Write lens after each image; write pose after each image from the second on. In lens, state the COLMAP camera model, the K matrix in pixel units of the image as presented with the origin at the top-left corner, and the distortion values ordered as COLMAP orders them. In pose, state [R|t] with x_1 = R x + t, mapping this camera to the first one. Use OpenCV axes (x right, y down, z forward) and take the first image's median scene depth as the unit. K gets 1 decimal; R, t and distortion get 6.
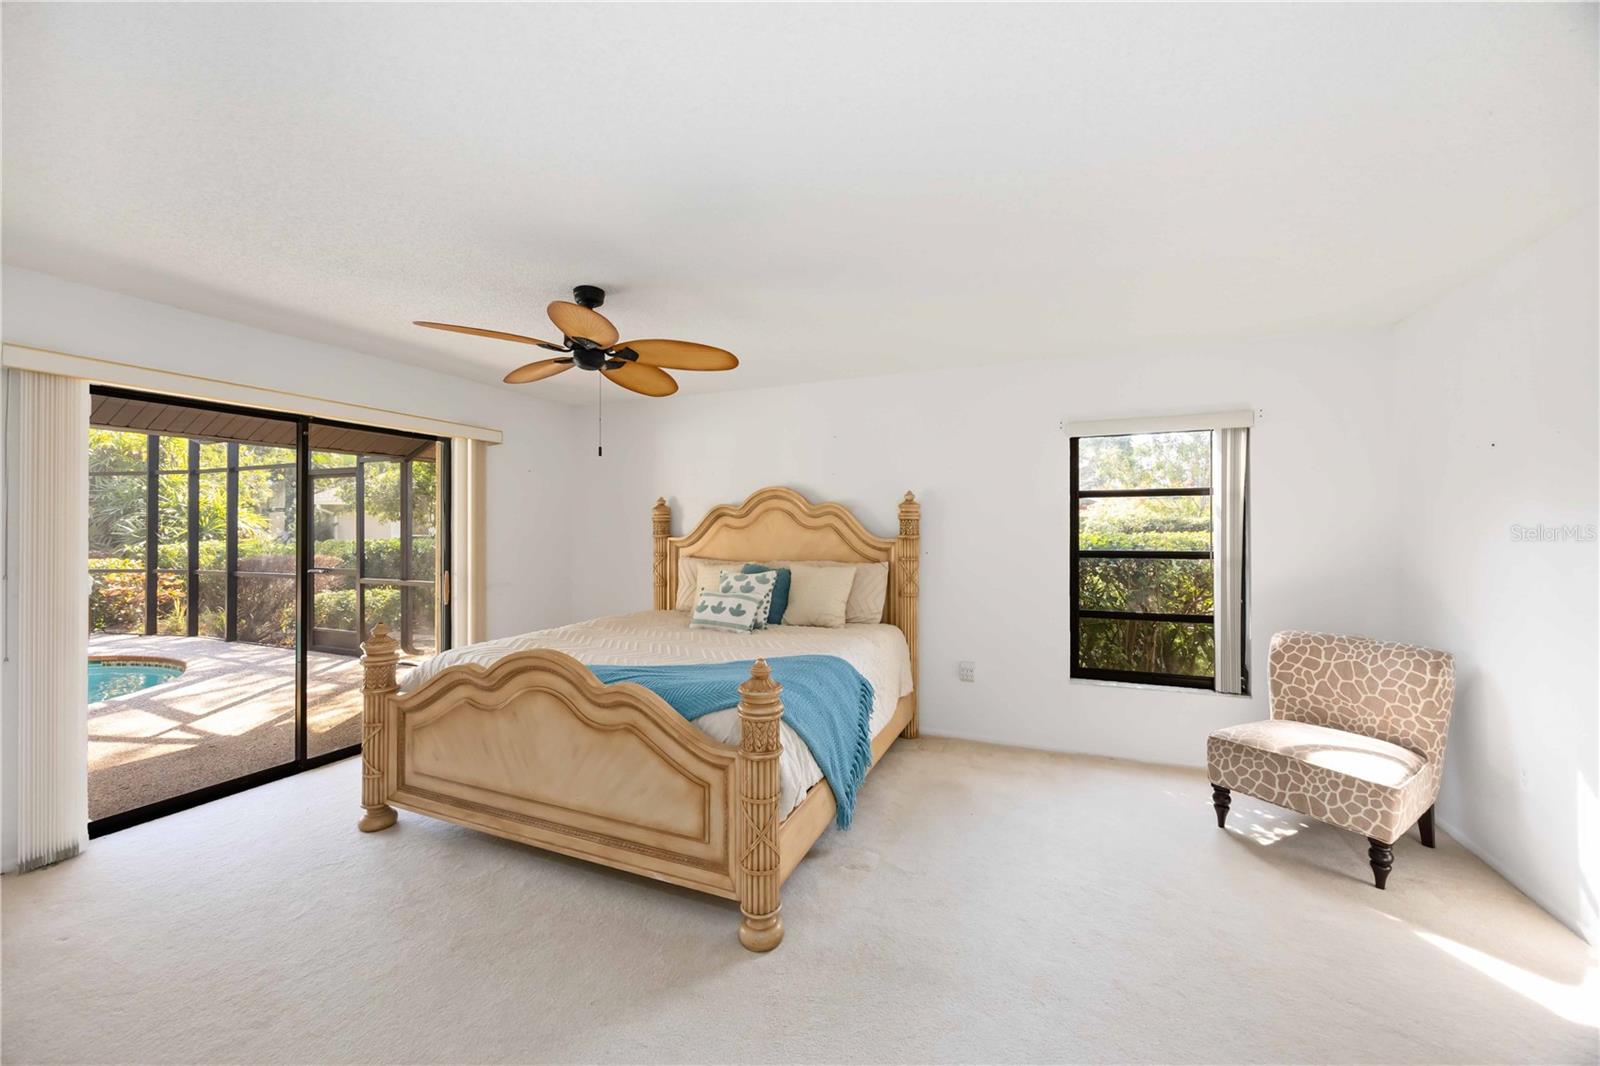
lens RADIAL K [[615.6, 0, 795.9], [0, 615.6, 527.5], [0, 0, 1]] dist [-0.002759, 0.000316]
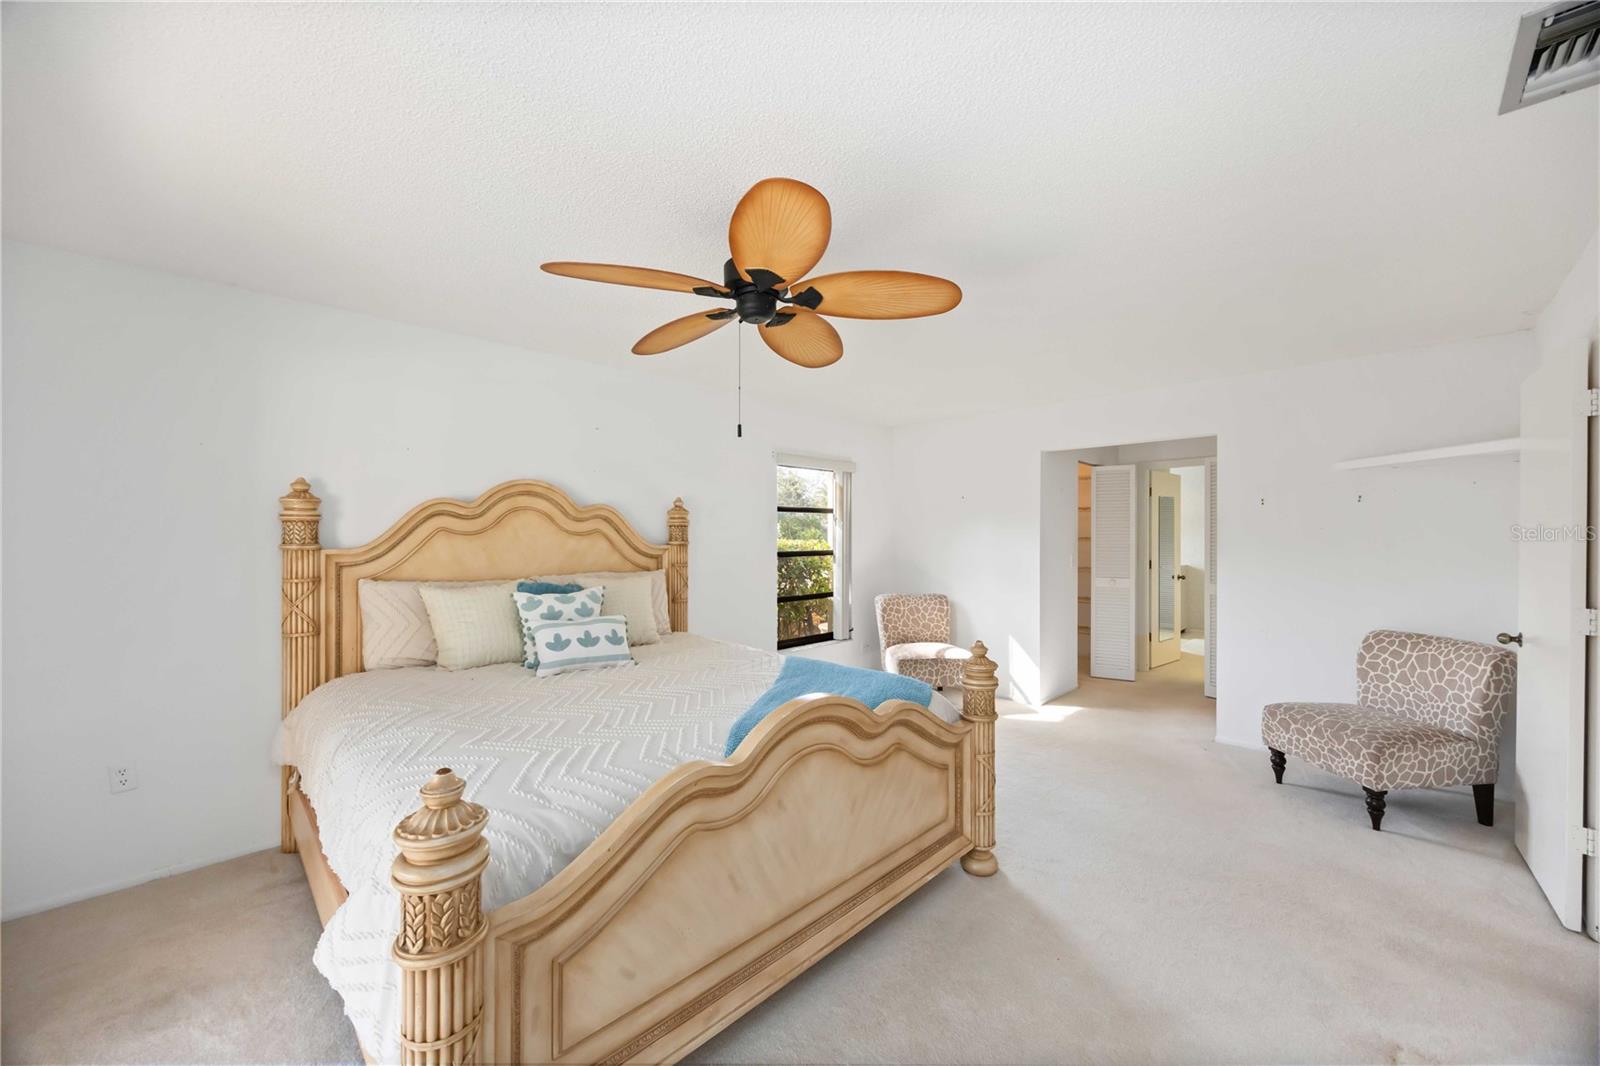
lens RADIAL K [[615.6, 0, 787.0], [0, 615.6, 532.8], [0, 0, 1]] dist [-0.002759, 0.000316]
pose [[0.372727, 0.005327, 0.927926, -0.730556], [-0.002621, 0.999986, -0.004688, 0.002887], [-0.927938, -0.000685, 0.372735, 0.488815]]
